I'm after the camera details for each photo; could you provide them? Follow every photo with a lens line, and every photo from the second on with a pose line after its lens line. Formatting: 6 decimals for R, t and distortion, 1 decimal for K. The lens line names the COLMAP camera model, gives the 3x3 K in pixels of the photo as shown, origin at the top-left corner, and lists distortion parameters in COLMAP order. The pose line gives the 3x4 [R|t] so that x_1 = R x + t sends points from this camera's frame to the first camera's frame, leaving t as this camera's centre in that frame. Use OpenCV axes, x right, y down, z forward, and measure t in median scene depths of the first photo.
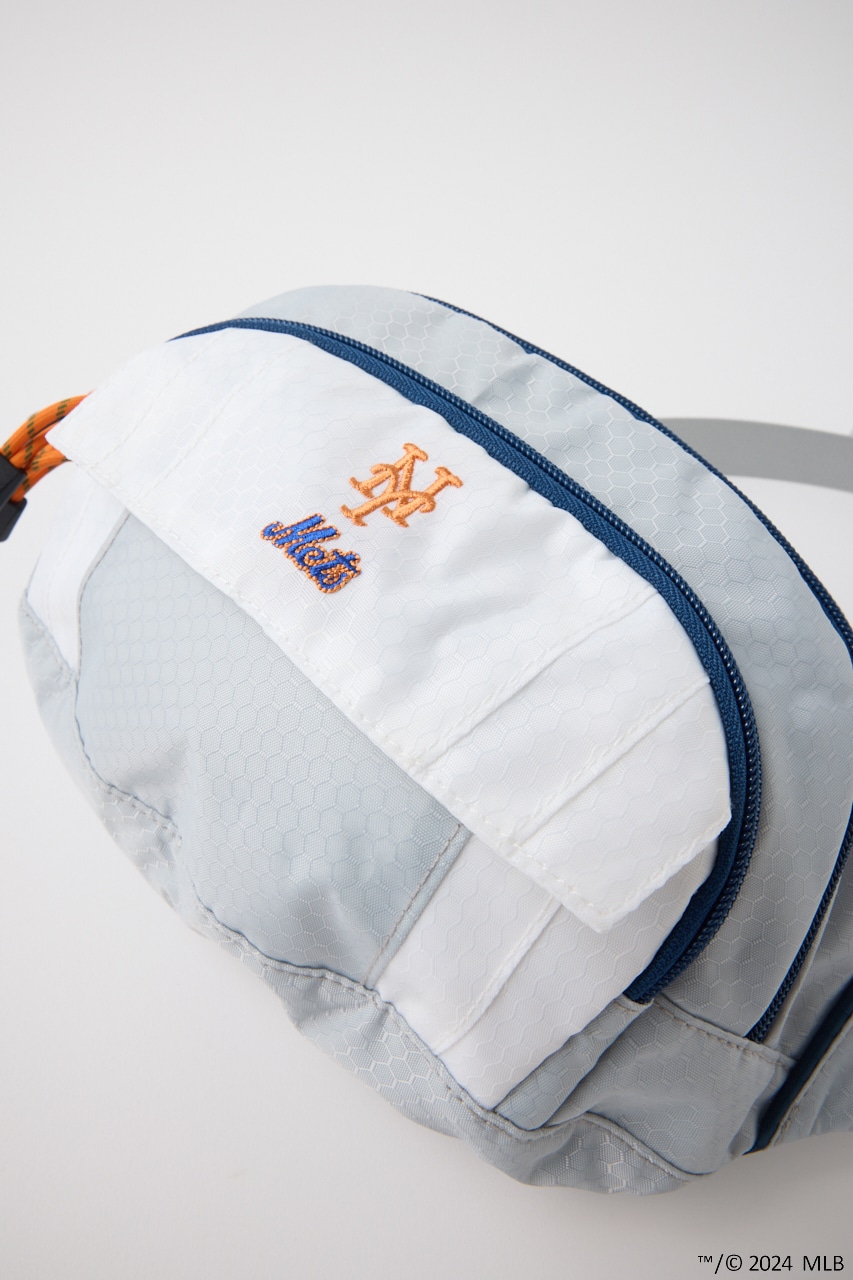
lens RADIAL K [[921.2, 0, 427.3], [0, 921.2, 622.8], [0, 0, 1]] dist [0.002410, 0.001834]
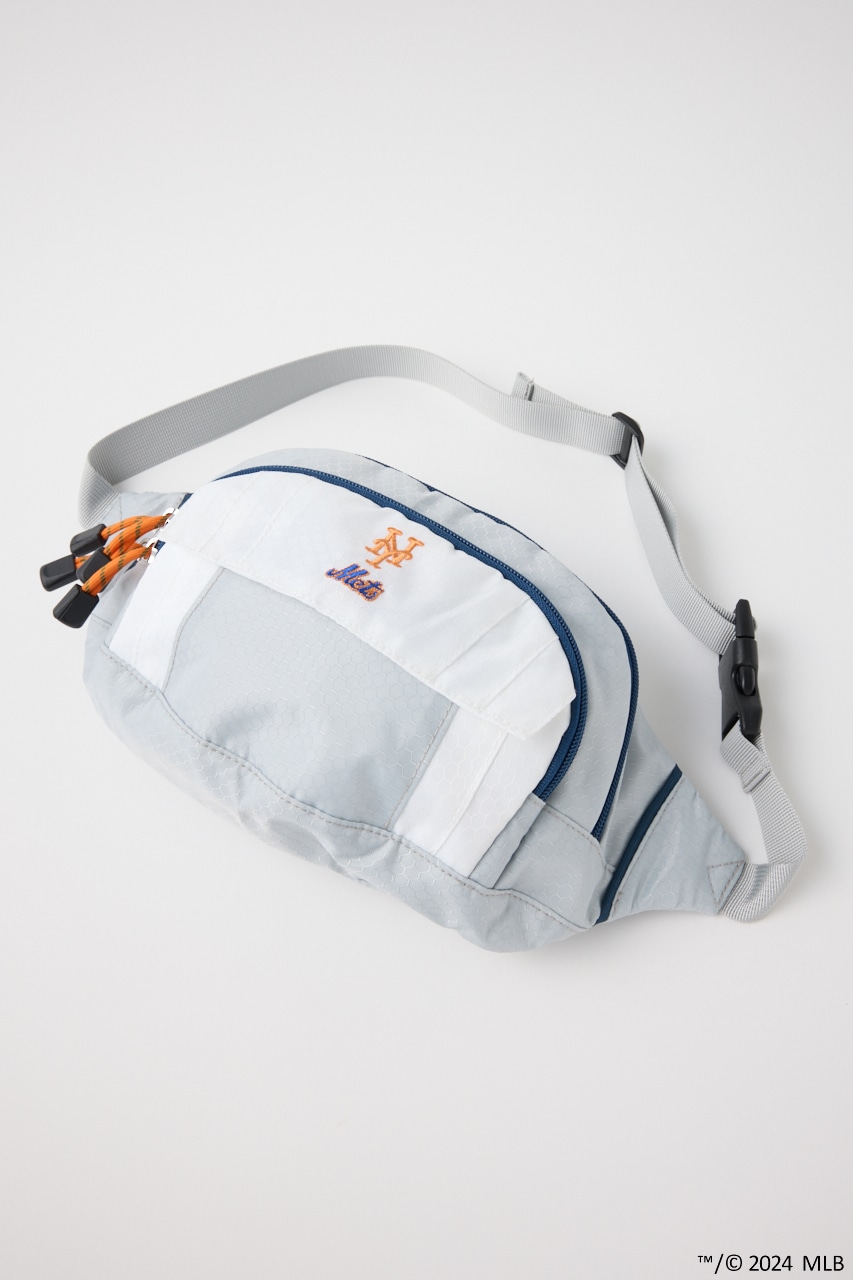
lens RADIAL K [[1161.2, 0, 426.5], [0, 1161.2, 640.0], [0, 0, 1]] dist [-0.001795, -0.000519]
pose [[0.965530, -0.045838, 0.256223, -0.597345], [0.079252, 0.989405, -0.121643, 0.340884], [-0.247933, 0.137756, 0.958933, -1.307485]]
